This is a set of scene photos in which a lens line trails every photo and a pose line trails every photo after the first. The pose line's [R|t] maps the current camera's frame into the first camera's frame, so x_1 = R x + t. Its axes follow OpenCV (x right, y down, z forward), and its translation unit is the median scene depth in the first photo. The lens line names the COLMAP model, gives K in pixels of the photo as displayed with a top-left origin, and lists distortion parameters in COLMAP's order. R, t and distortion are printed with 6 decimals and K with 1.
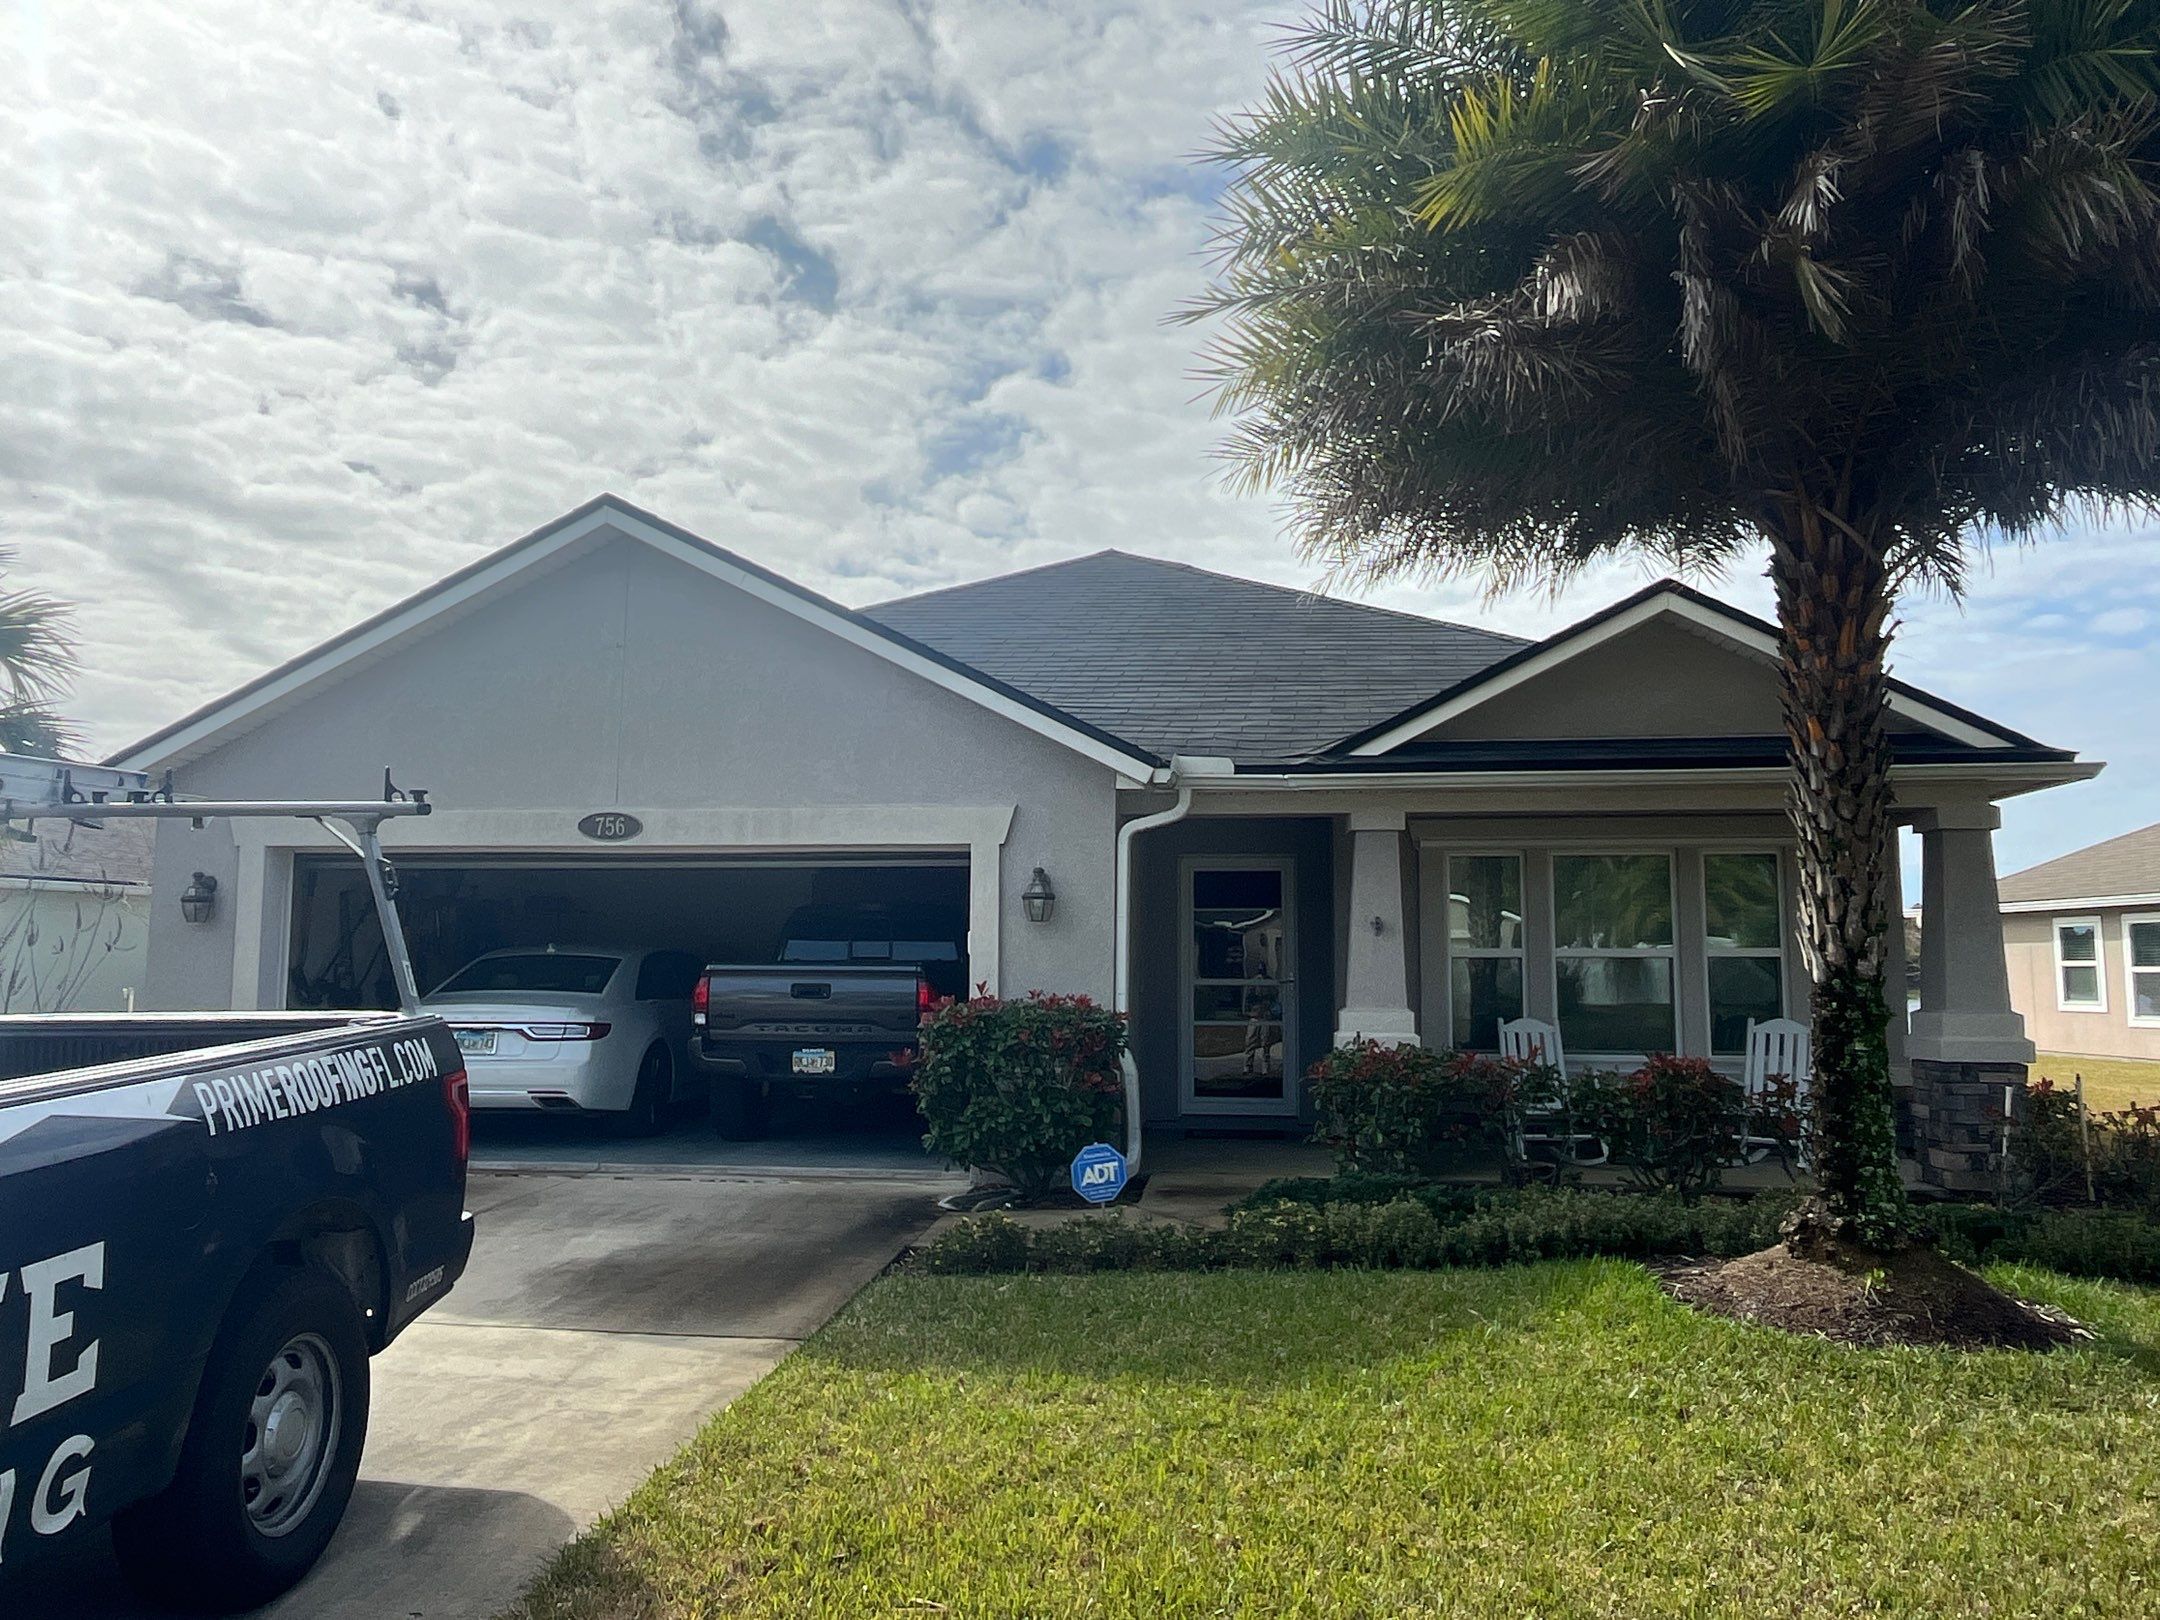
lens RADIAL K [[1567.9, 0, 1080.0], [0, 1567.9, 810.0], [0, 0, 1]] dist [0.006891, 0.001691]
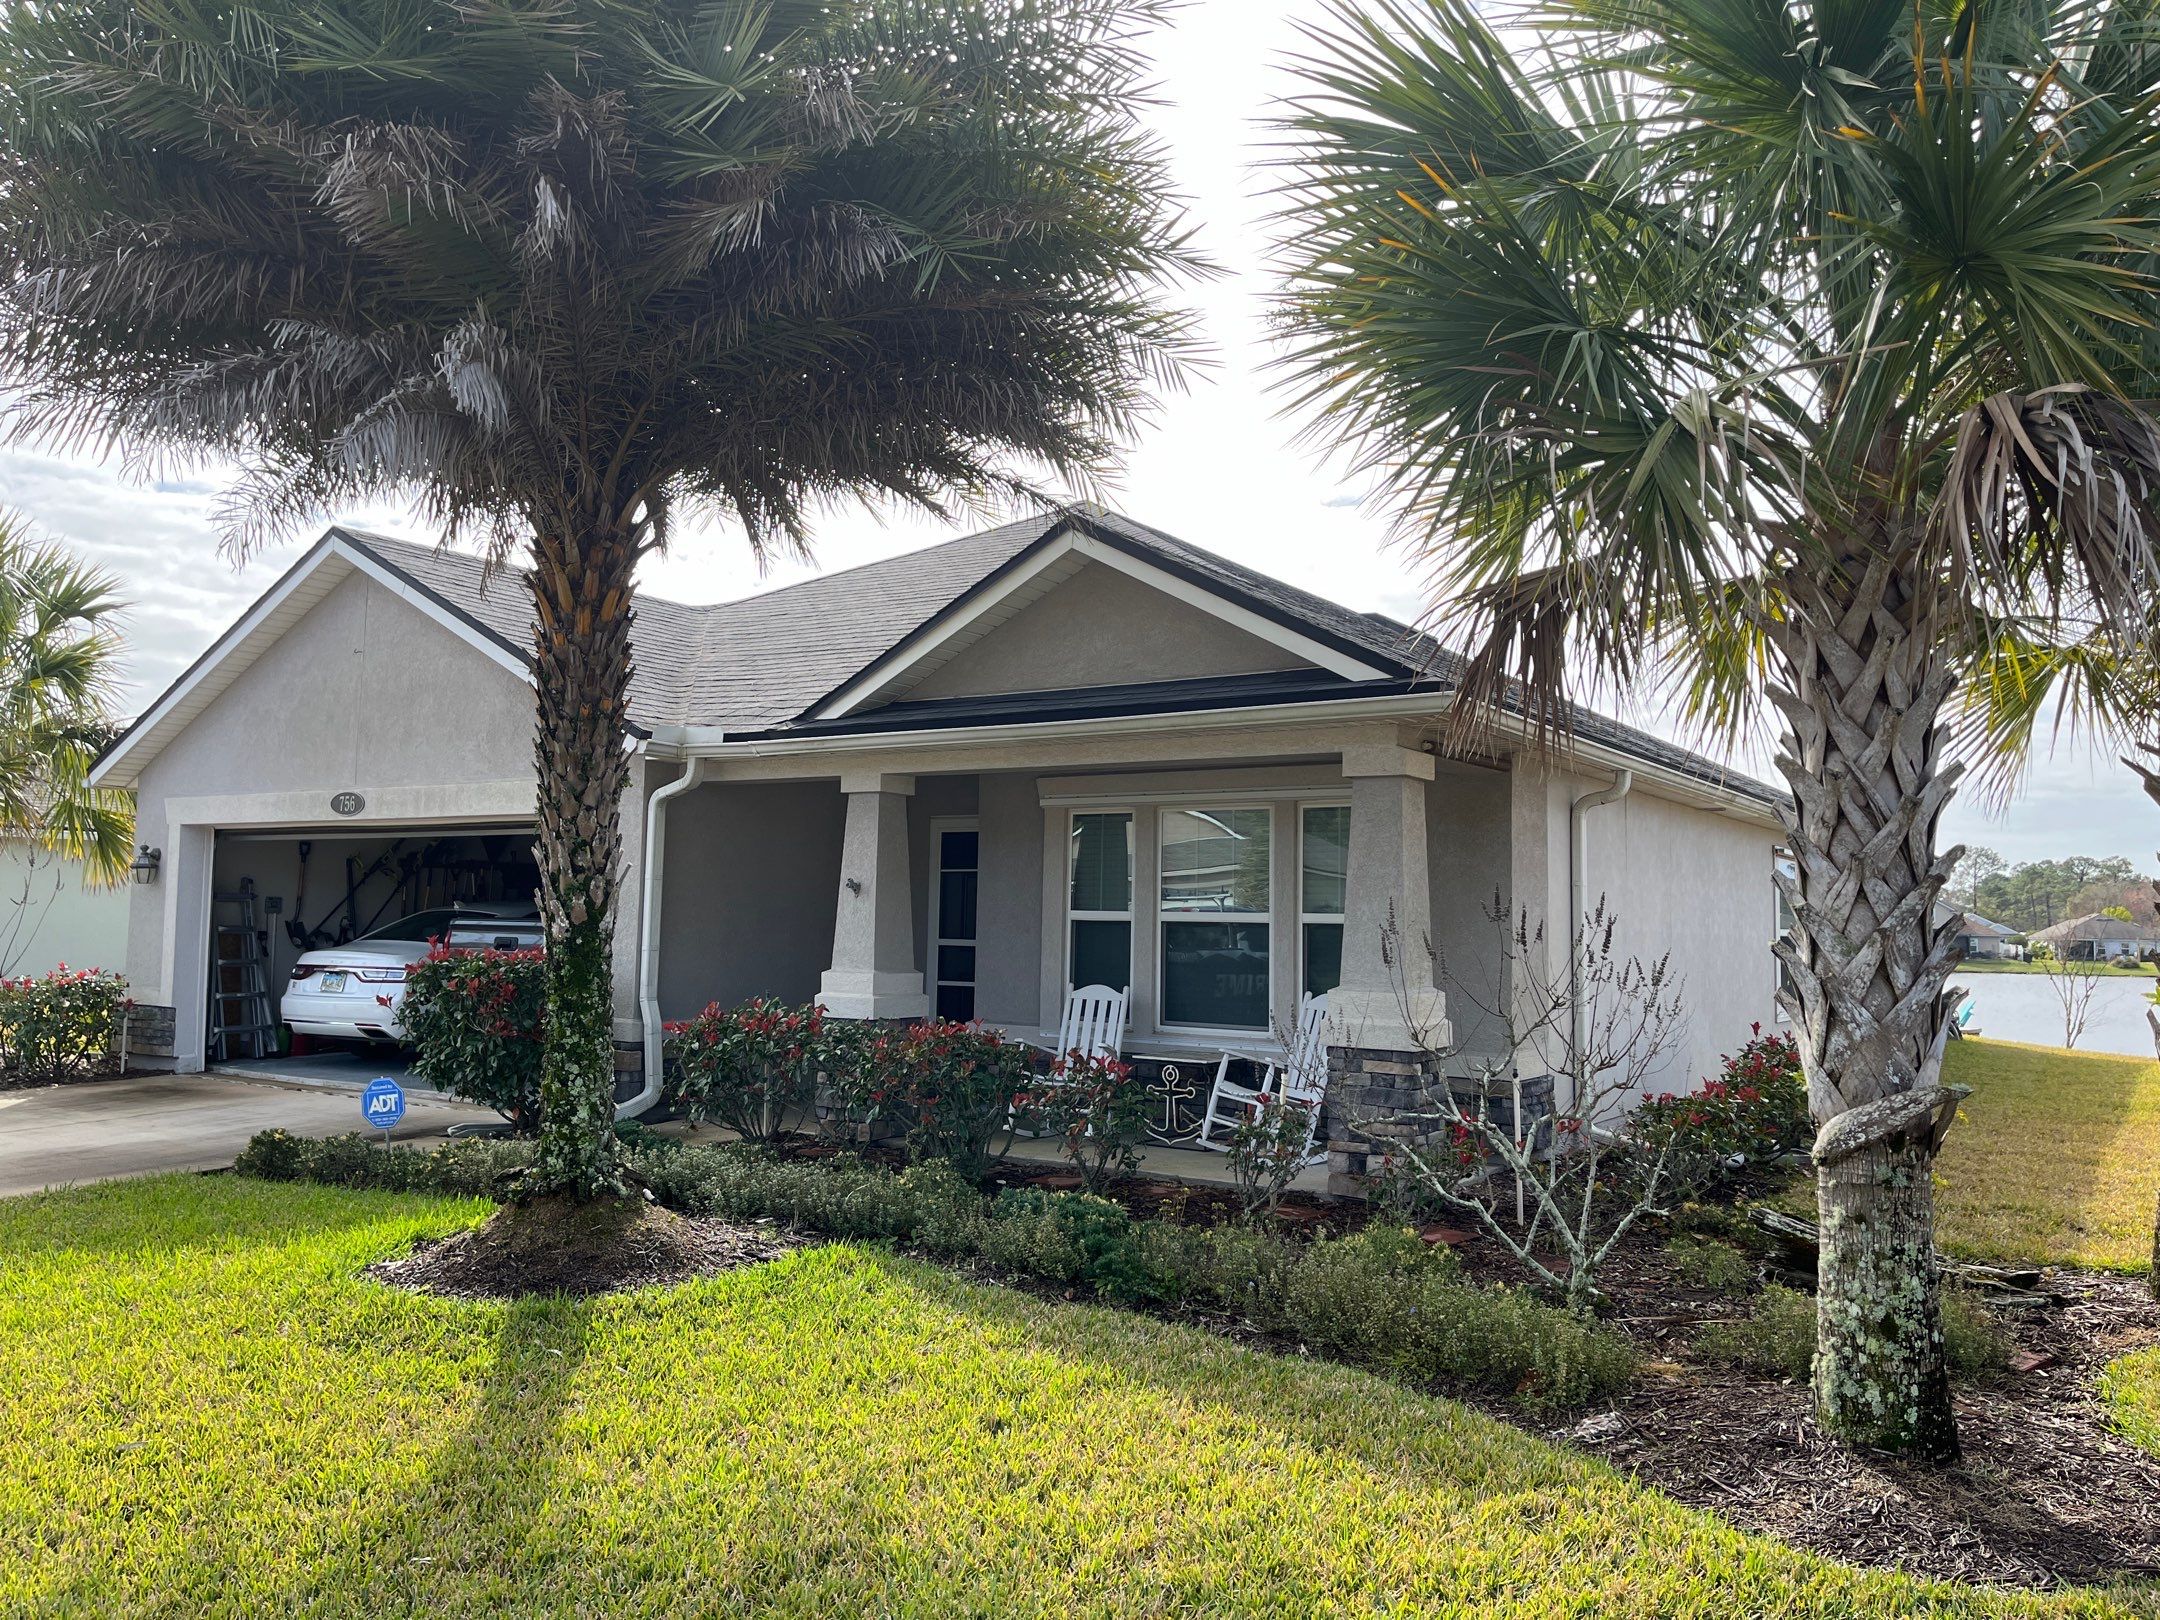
lens RADIAL K [[1627.8, 0, 1080.0], [0, 1627.8, 810.0], [0, 0, 1]] dist [0.081195, -0.118201]
pose [[0.895012, -0.019545, -0.445613, 0.705319], [0.032716, 0.999225, 0.021884, 0.005369], [0.444840, -0.034165, 0.894958, 0.117292]]
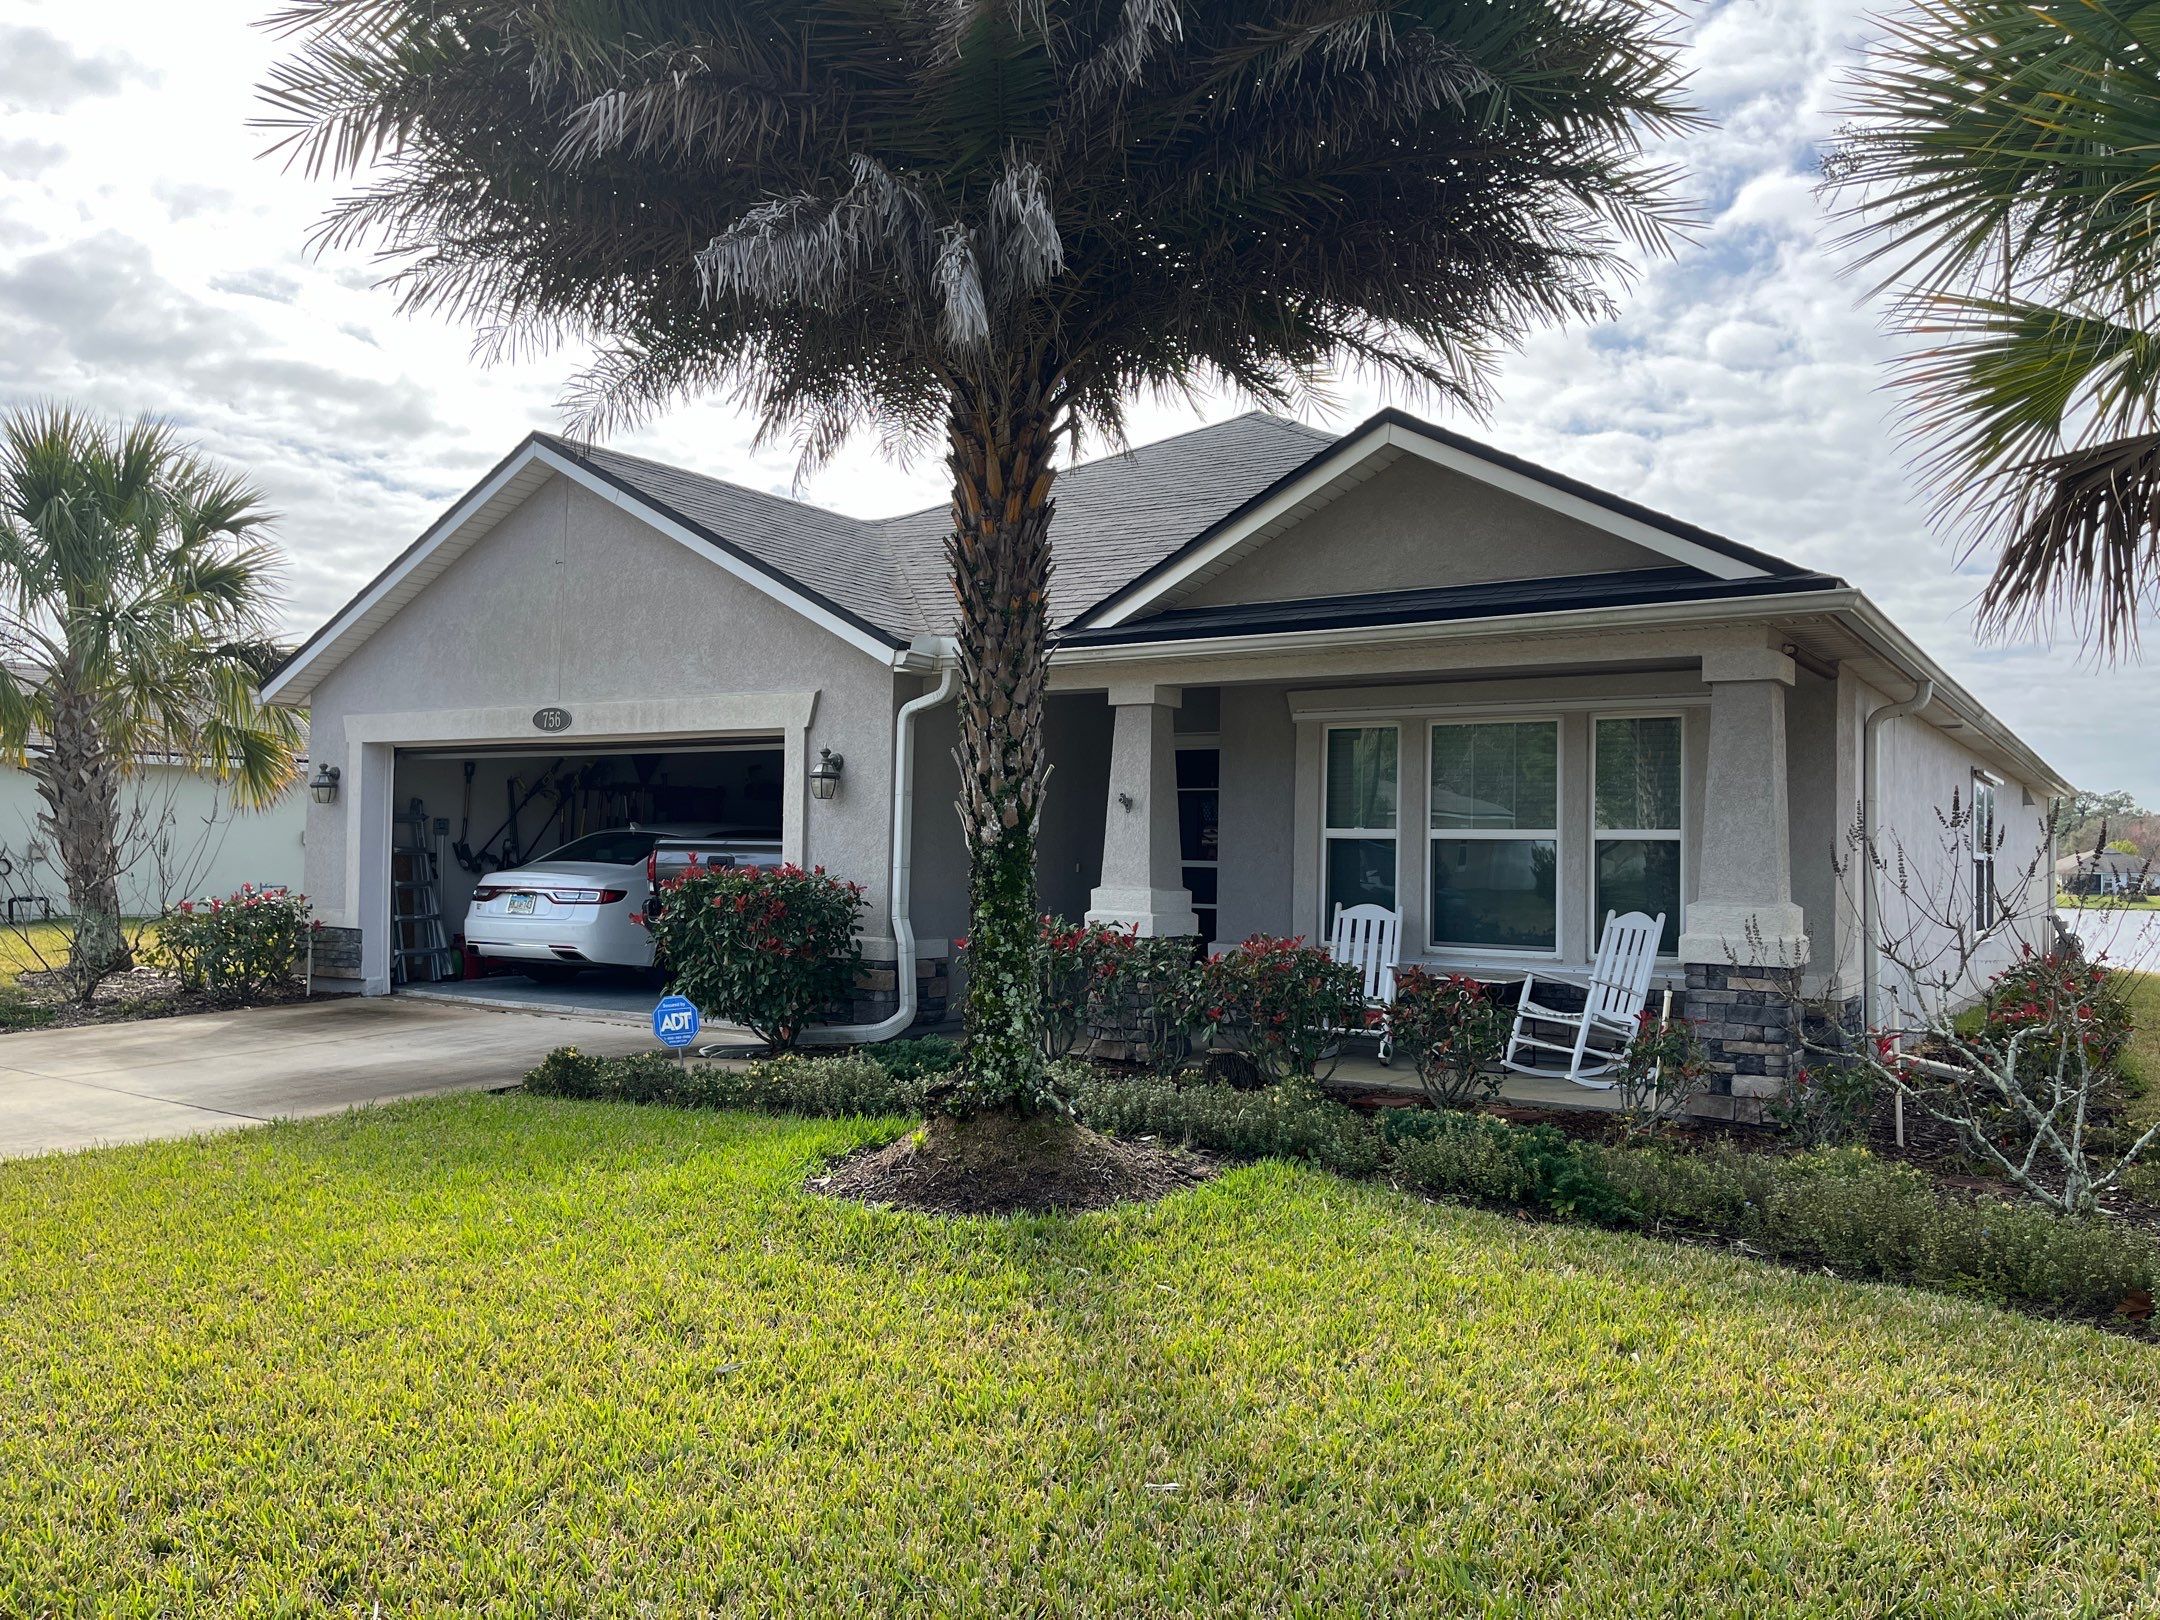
lens RADIAL K [[1630.1, 0, 1080.0], [0, 1630.1, 810.0], [0, 0, 1]] dist [0.083886, -0.116036]
pose [[0.895677, -0.001568, -0.444702, 0.550938], [0.032304, 0.997581, 0.061545, 0.013570], [0.443530, -0.069490, 0.893561, 0.074260]]
